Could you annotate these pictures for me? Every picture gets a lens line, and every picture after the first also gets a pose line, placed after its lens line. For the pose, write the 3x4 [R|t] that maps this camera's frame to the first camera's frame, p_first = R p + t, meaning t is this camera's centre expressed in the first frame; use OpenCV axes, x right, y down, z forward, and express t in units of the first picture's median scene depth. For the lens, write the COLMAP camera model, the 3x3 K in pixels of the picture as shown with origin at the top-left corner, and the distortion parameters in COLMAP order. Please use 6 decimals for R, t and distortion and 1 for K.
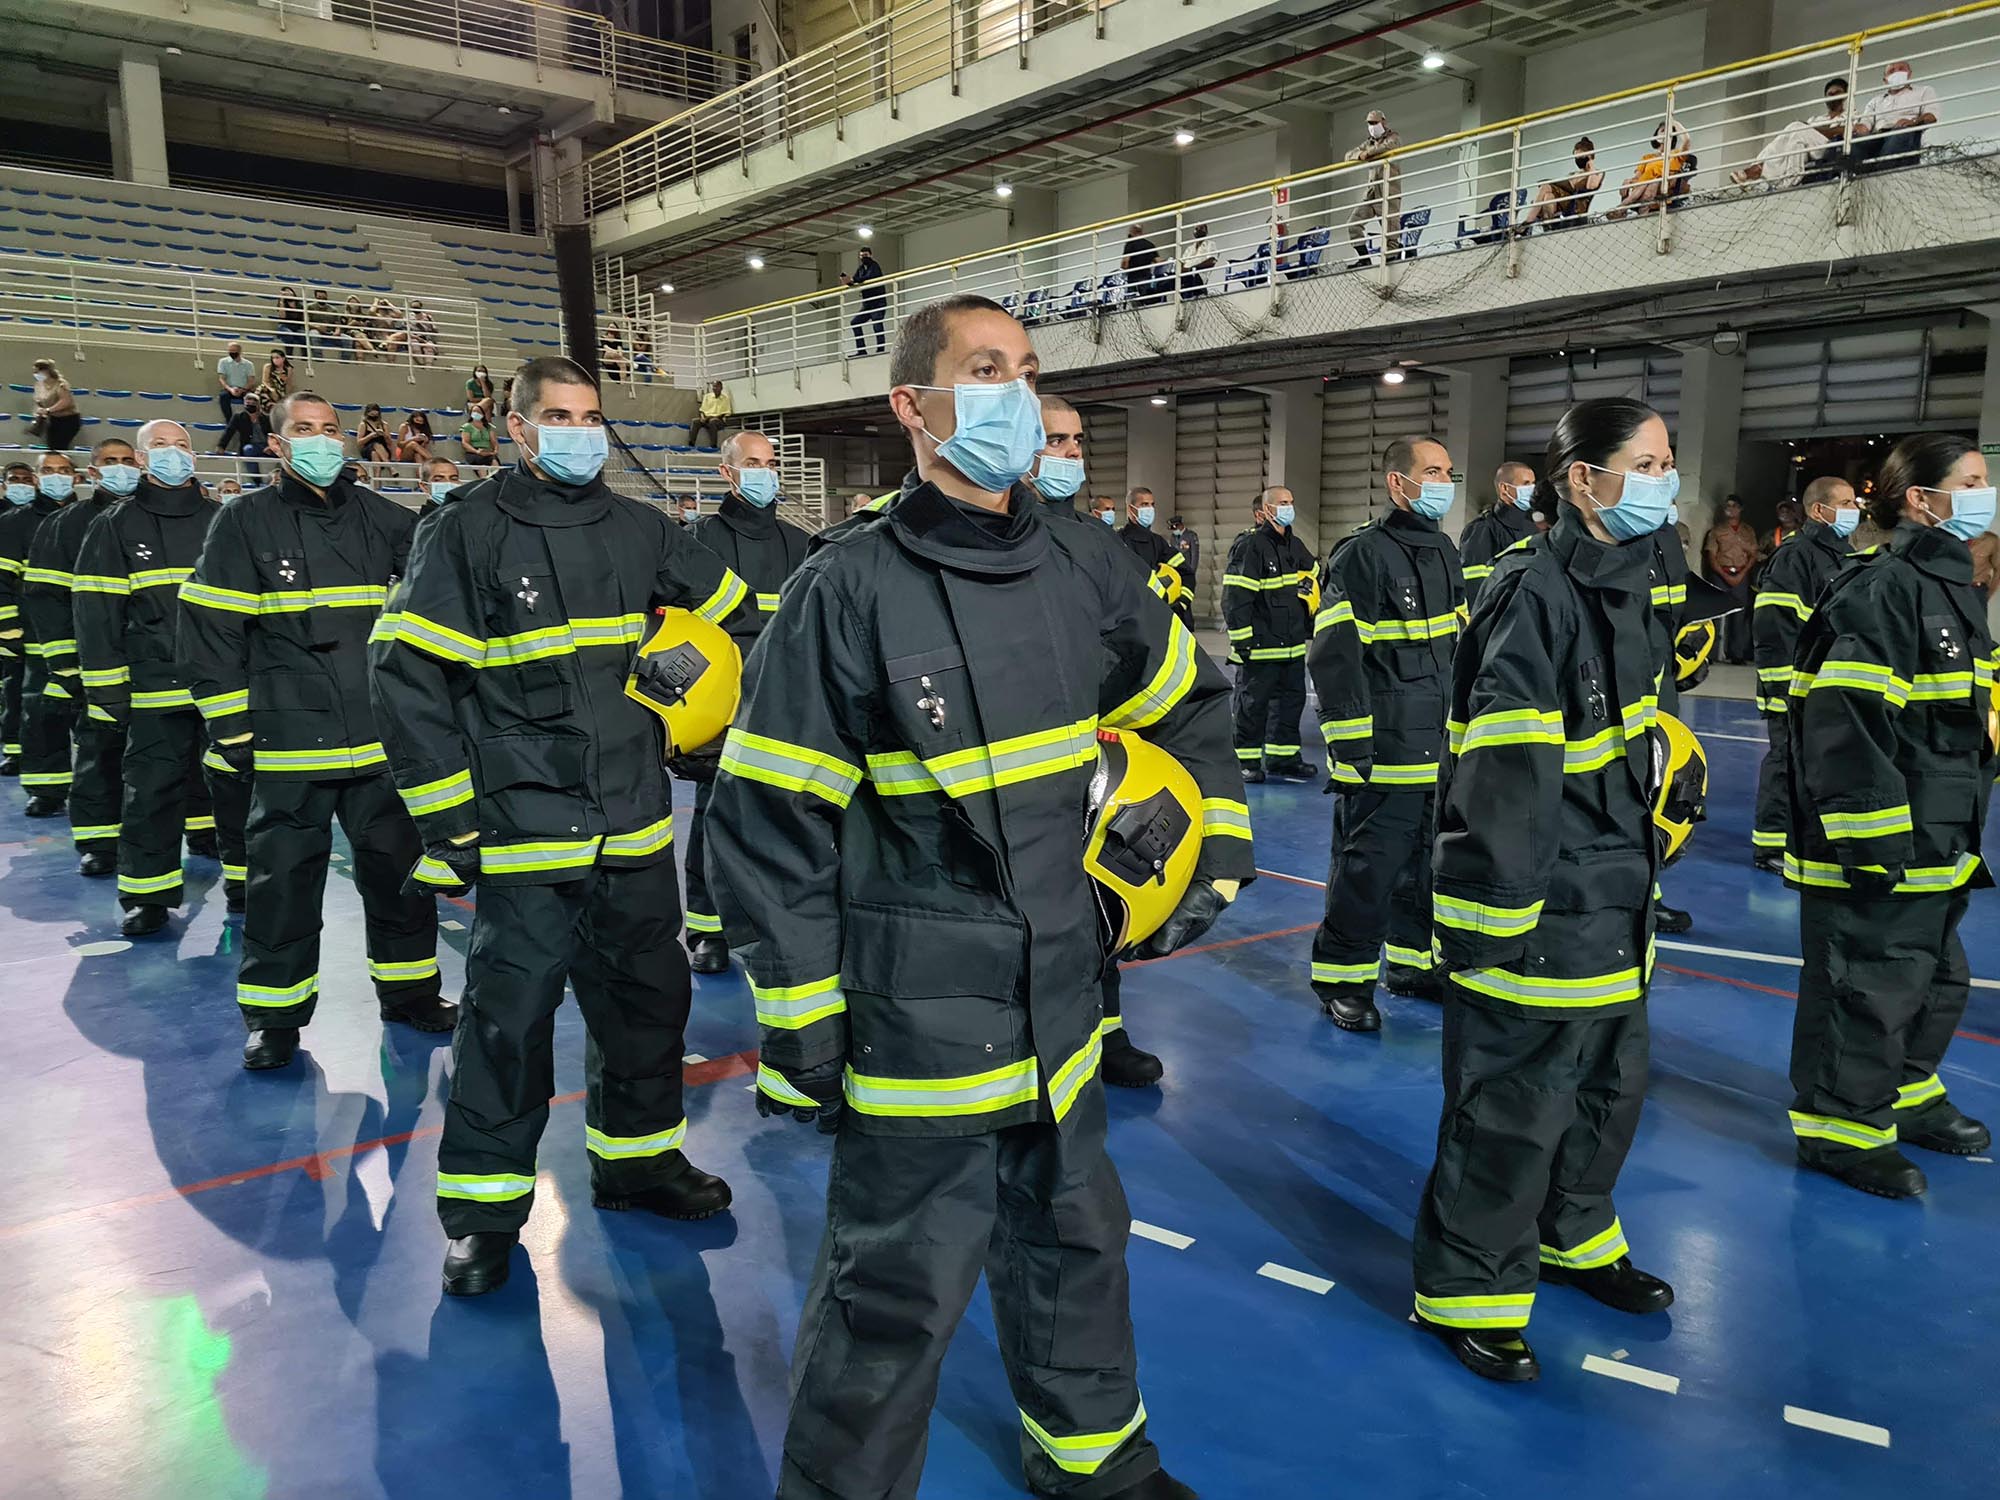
lens RADIAL K [[1544.1, 0, 1008.5], [0, 1544.1, 751.4], [0, 0, 1]] dist [0.047790, -0.000038]
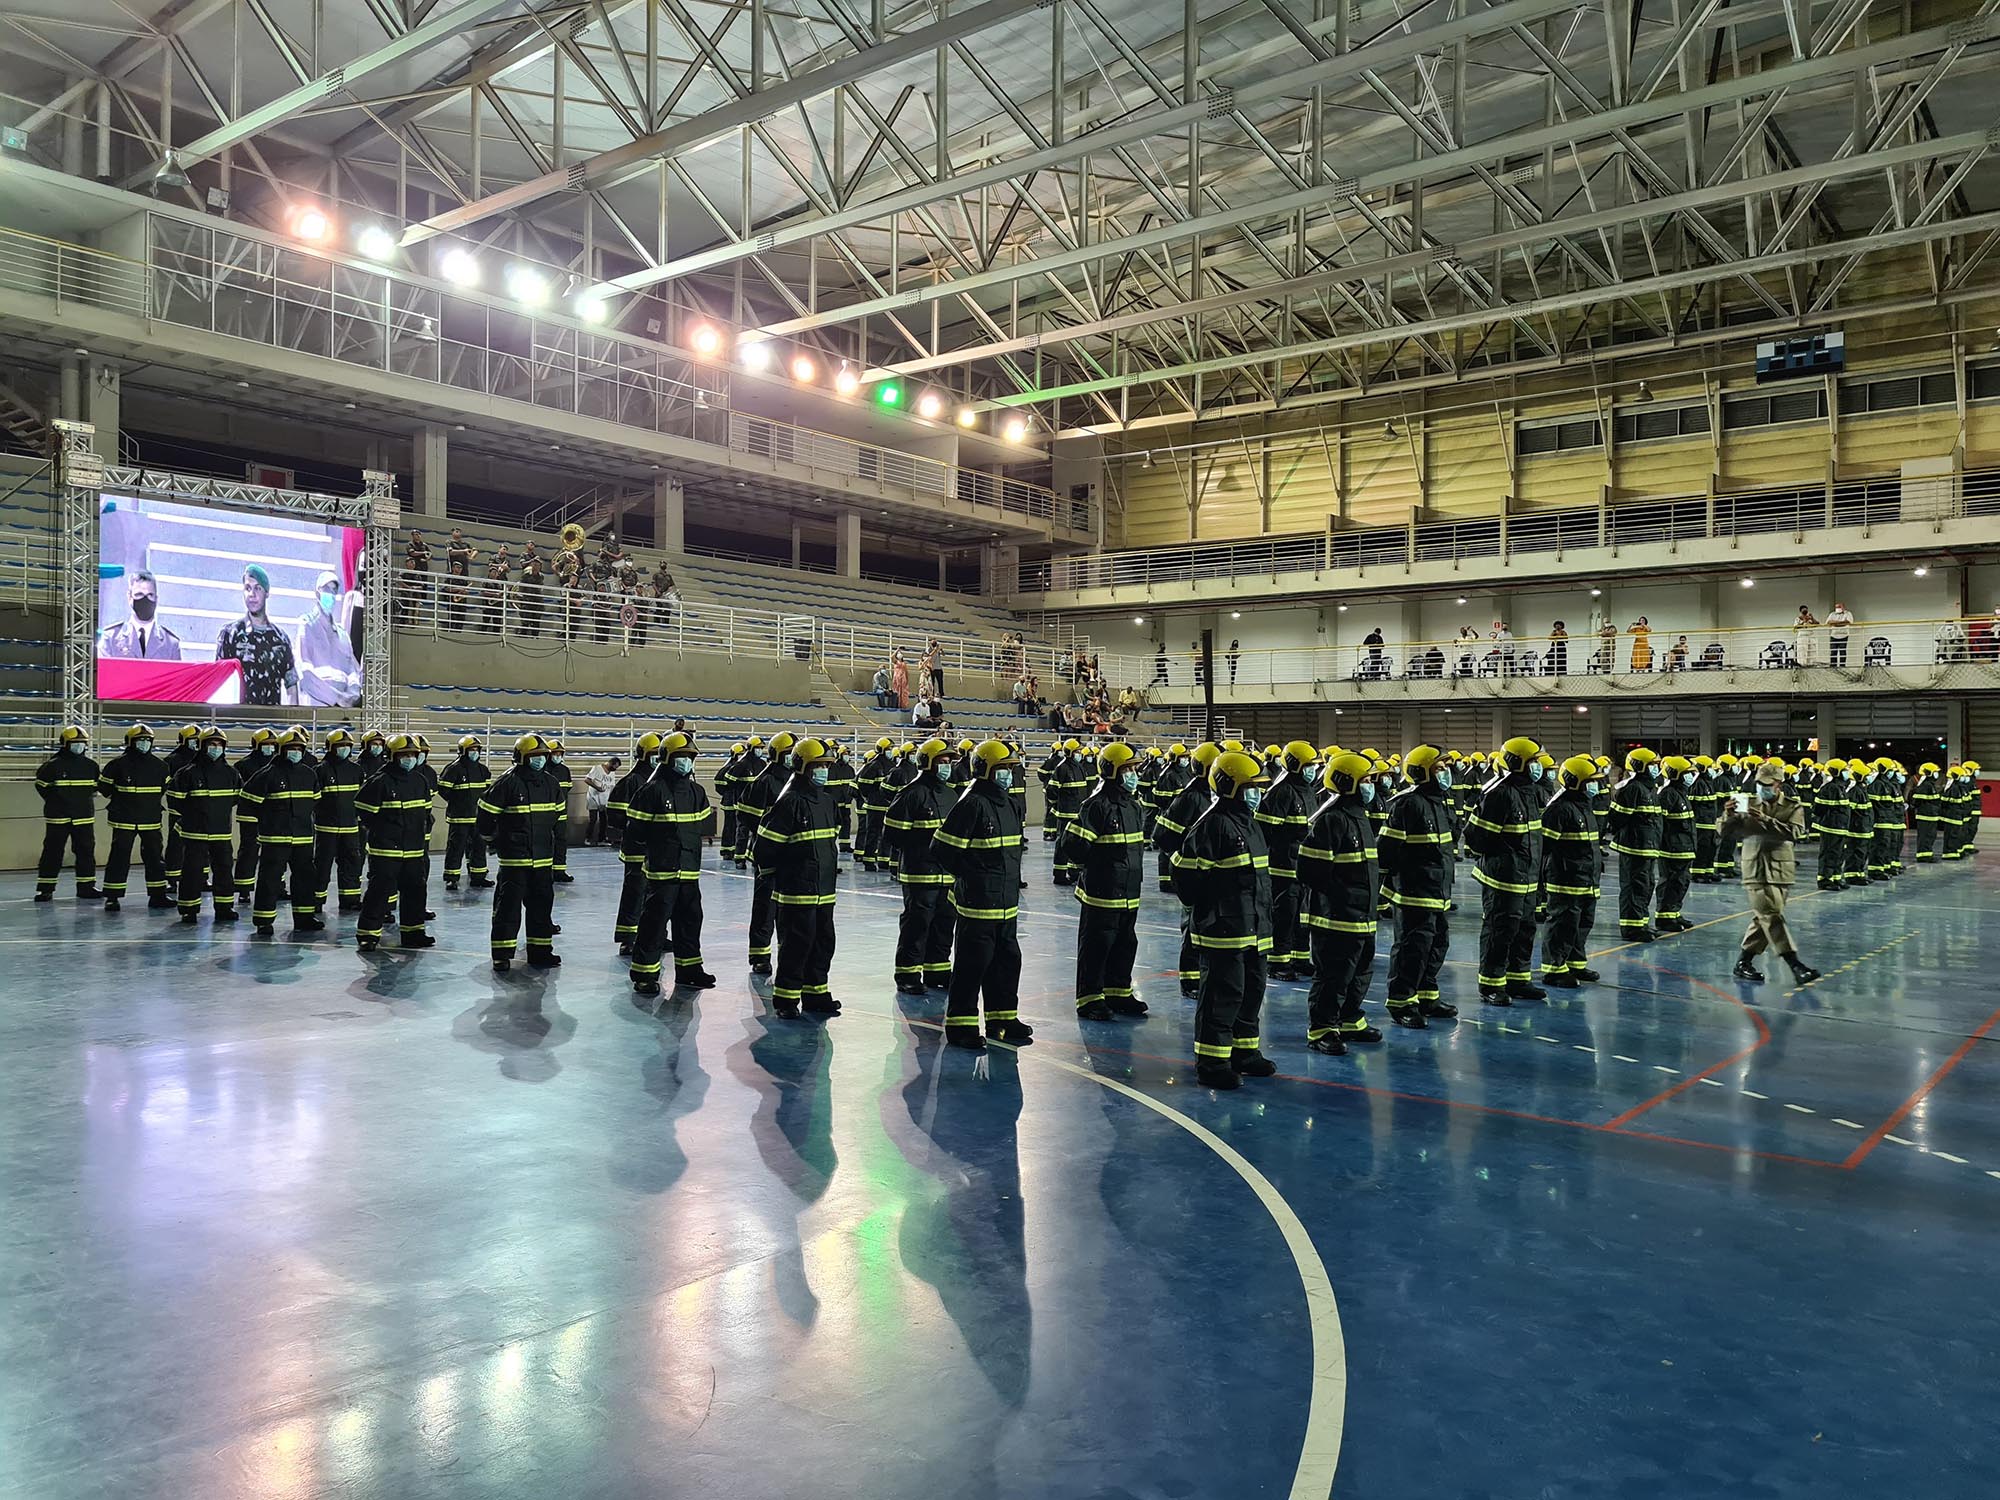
lens RADIAL K [[1515.2, 0, 1009.4], [0, 1515.2, 741.5], [0, 0, 1]] dist [0.068180, -0.000068]
pose [[0.971383, 0.010504, 0.237286, -0.783719], [0.024289, 0.989391, -0.143231, 0.088600], [-0.236273, 0.144896, 0.960823, -0.721408]]
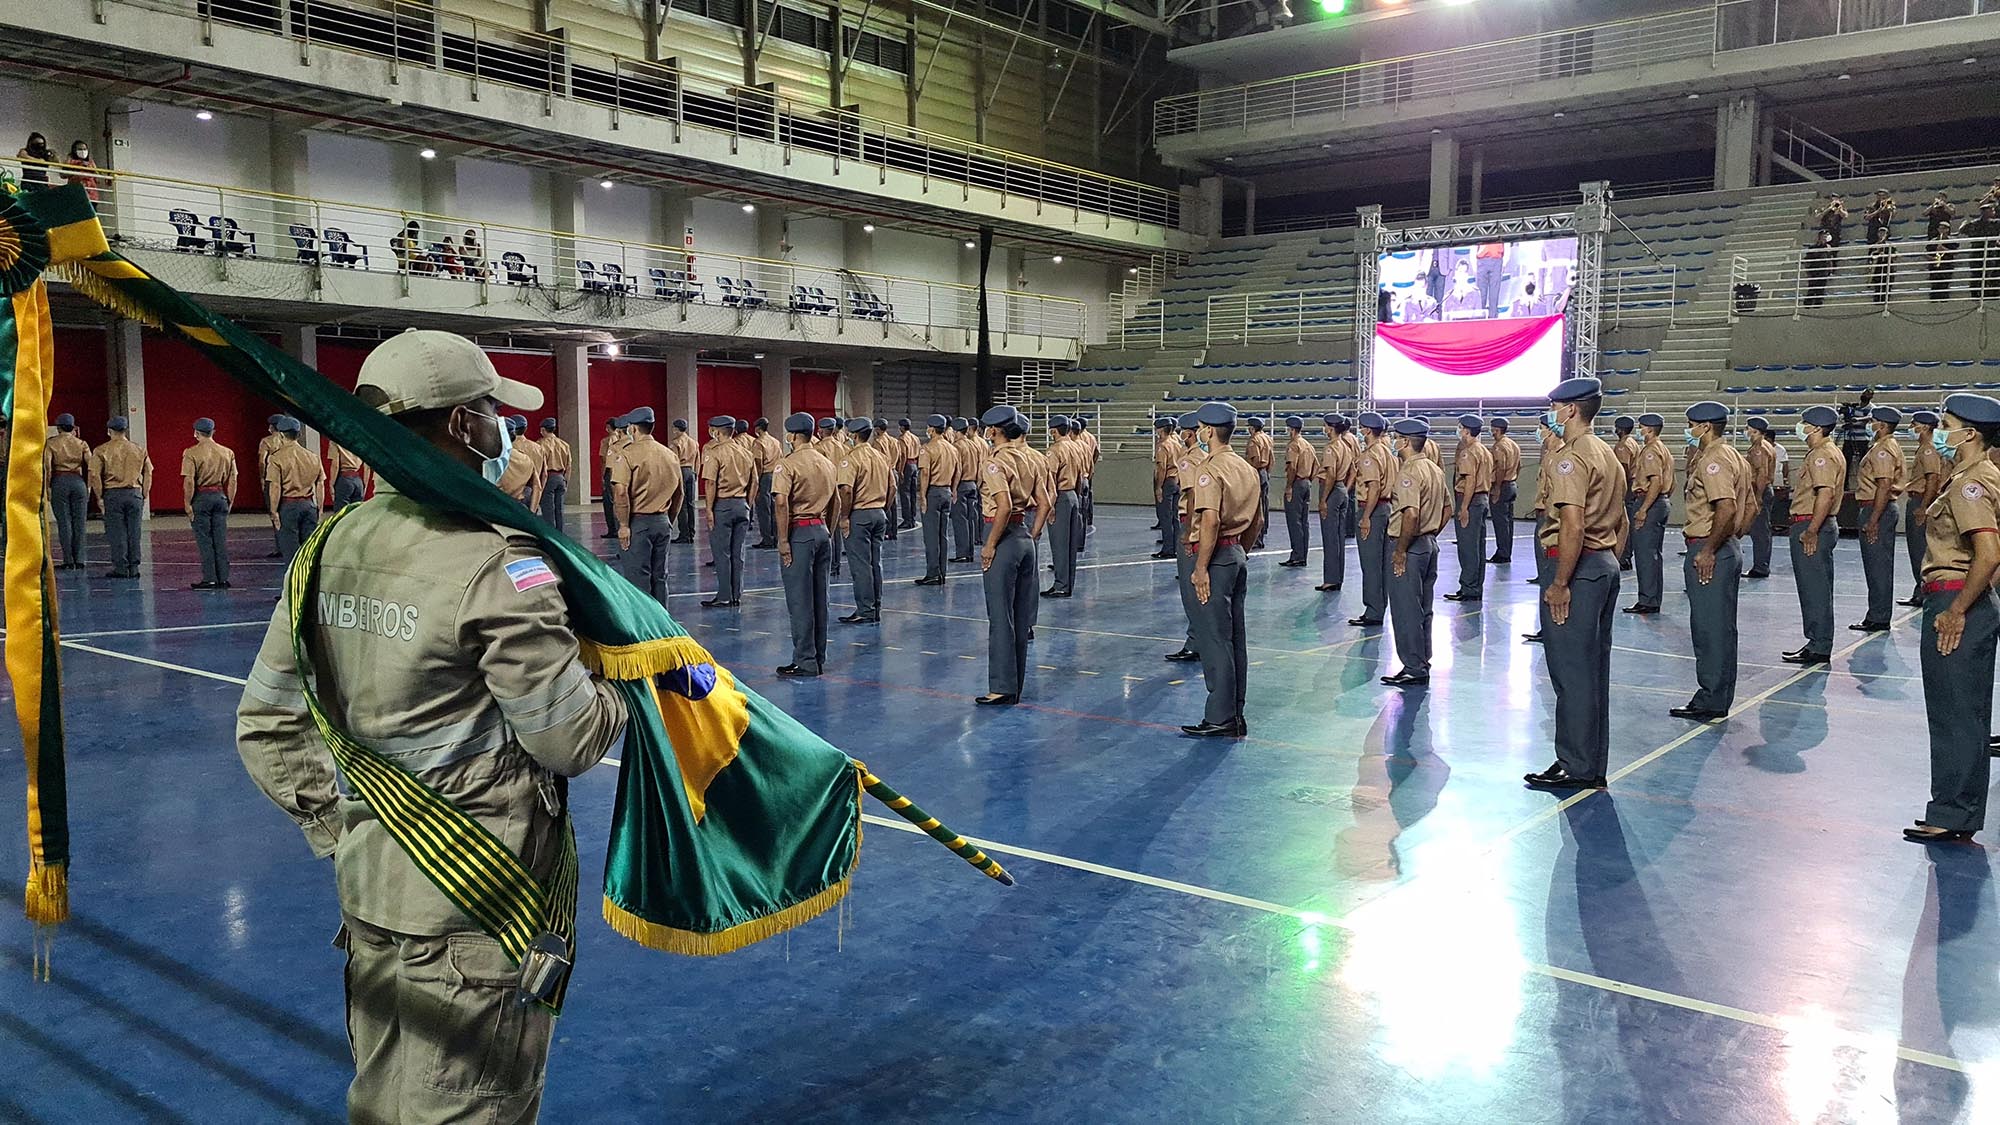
lens RADIAL K [[1488.5, 0, 998.8], [0, 1488.5, 574.9], [0, 0, 1]] dist [0.075612, -0.068384]
pose [[0.226582, 0.089496, -0.969872, -0.022199], [-0.136955, 0.988804, 0.059248, 0.041760], [0.964315, 0.119405, 0.236302, -0.359029]]
